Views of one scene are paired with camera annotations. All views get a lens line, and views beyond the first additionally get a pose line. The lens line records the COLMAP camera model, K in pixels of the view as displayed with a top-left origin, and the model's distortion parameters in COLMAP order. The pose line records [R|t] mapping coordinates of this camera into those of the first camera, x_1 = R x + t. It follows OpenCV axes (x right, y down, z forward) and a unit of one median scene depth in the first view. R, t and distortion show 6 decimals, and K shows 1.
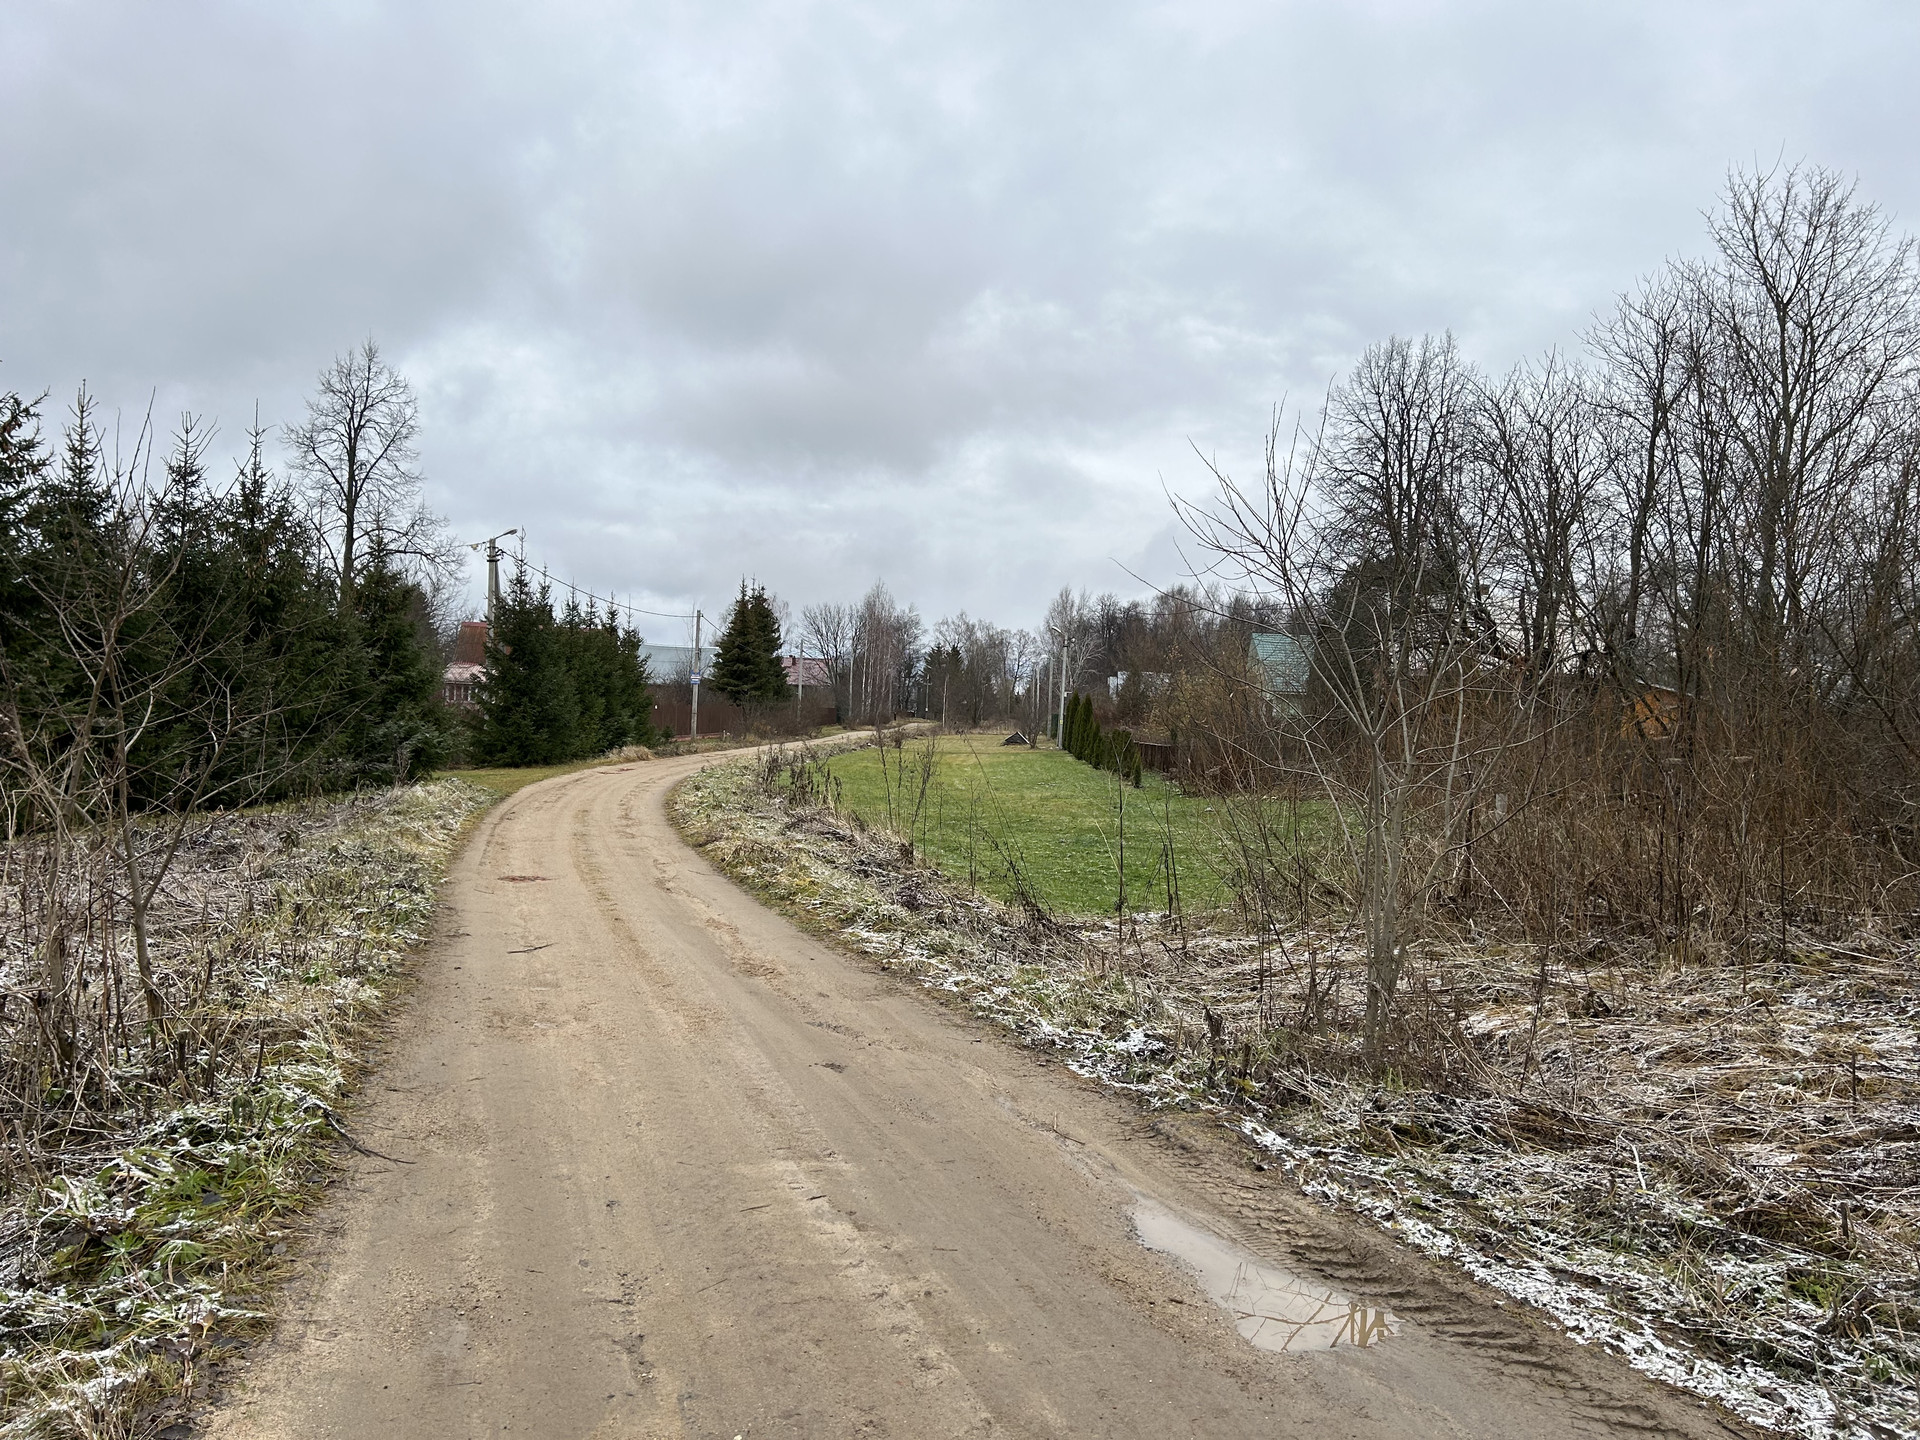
lens RADIAL K [[1321.6, 0, 987.1], [0, 1321.6, 728.2], [0, 0, 1]] dist [-0.023511, -0.001366]
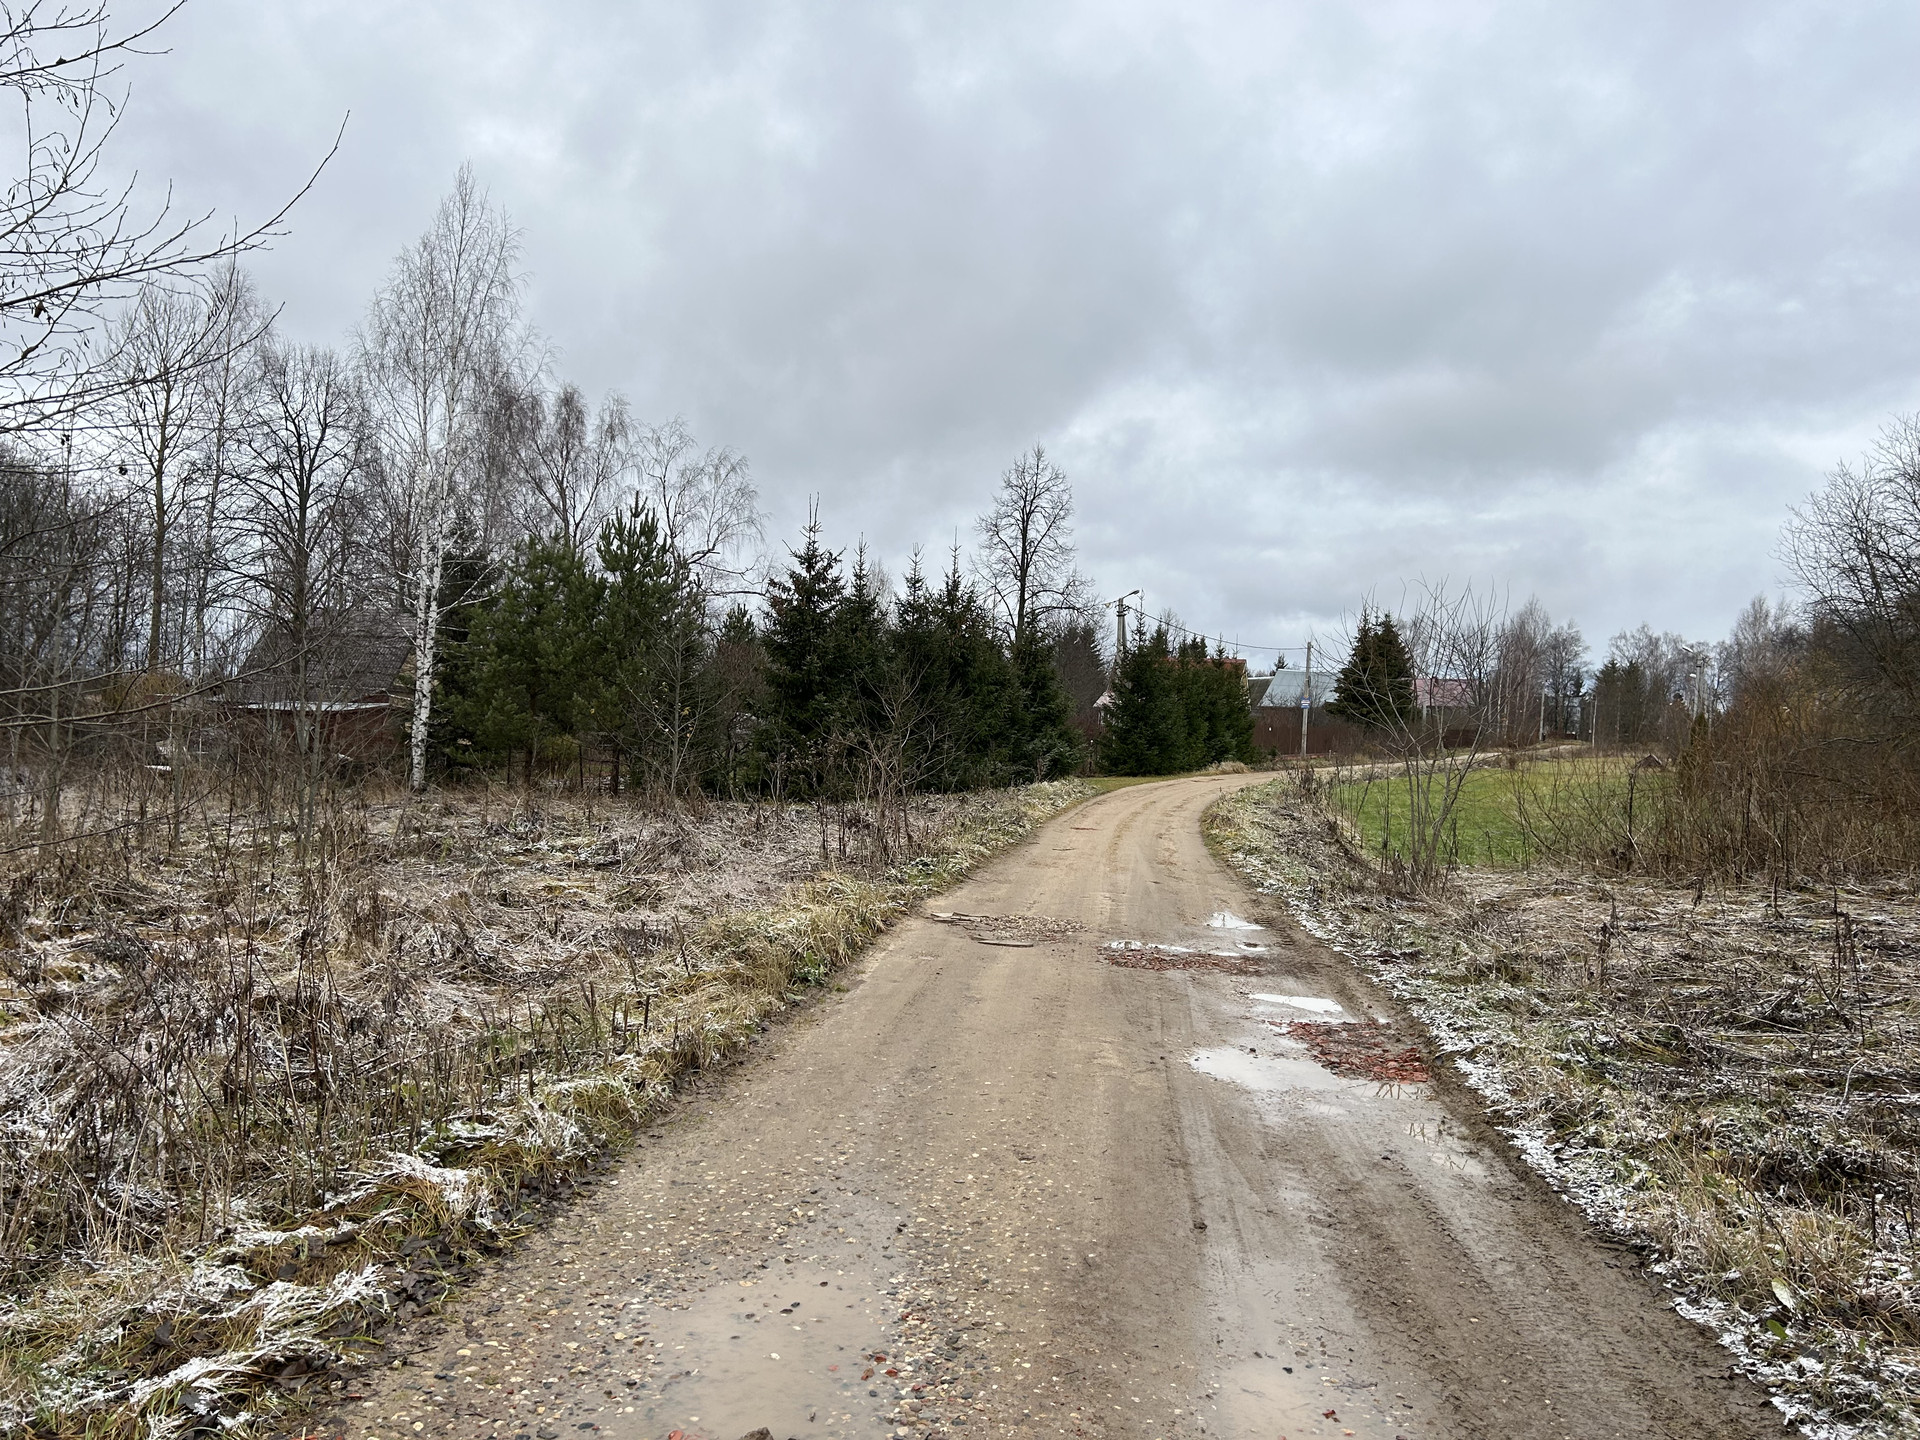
lens RADIAL K [[1321.6, 0, 987.1], [0, 1321.6, 728.2], [0, 0, 1]] dist [-0.023511, -0.001366]
pose [[0.882195, 0.004922, -0.470859, 0.068713], [-0.011891, 0.999859, -0.011826, -0.000097], [0.470734, 0.016032, 0.882129, -0.115371]]
